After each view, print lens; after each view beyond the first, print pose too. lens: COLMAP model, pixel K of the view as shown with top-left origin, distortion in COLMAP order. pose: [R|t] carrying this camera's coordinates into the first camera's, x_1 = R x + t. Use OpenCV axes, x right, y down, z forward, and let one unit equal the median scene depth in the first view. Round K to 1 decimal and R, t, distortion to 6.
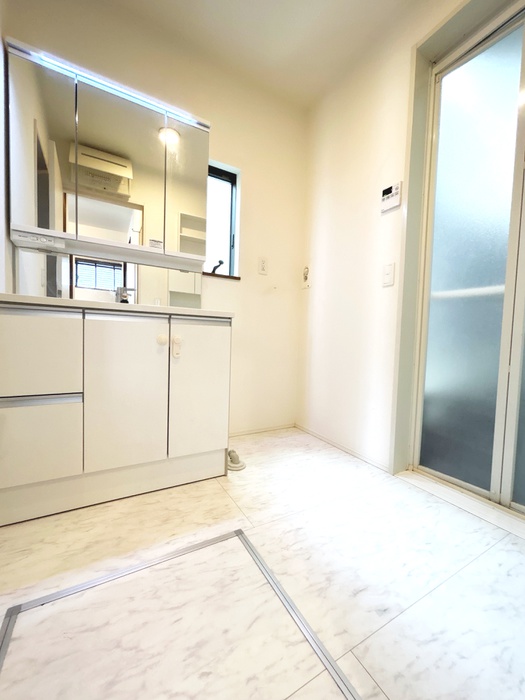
lens RADIAL K [[282.3, 0, 263.3], [0, 282.3, 351.0], [0, 0, 1]] dist [-0.000573, 0.000274]
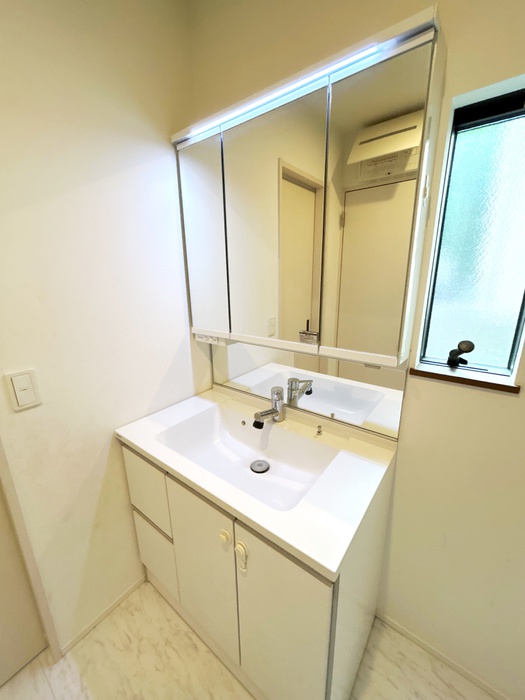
lens RADIAL K [[282.3, 0, 262.6], [0, 282.3, 349.0], [0, 0, 1]] dist [-0.000573, 0.000274]
pose [[0.388055, 0.201622, -0.899312, 0.099389], [-0.023845, 0.977647, 0.208895, -0.333307], [0.921328, -0.059618, 0.384189, 0.463767]]
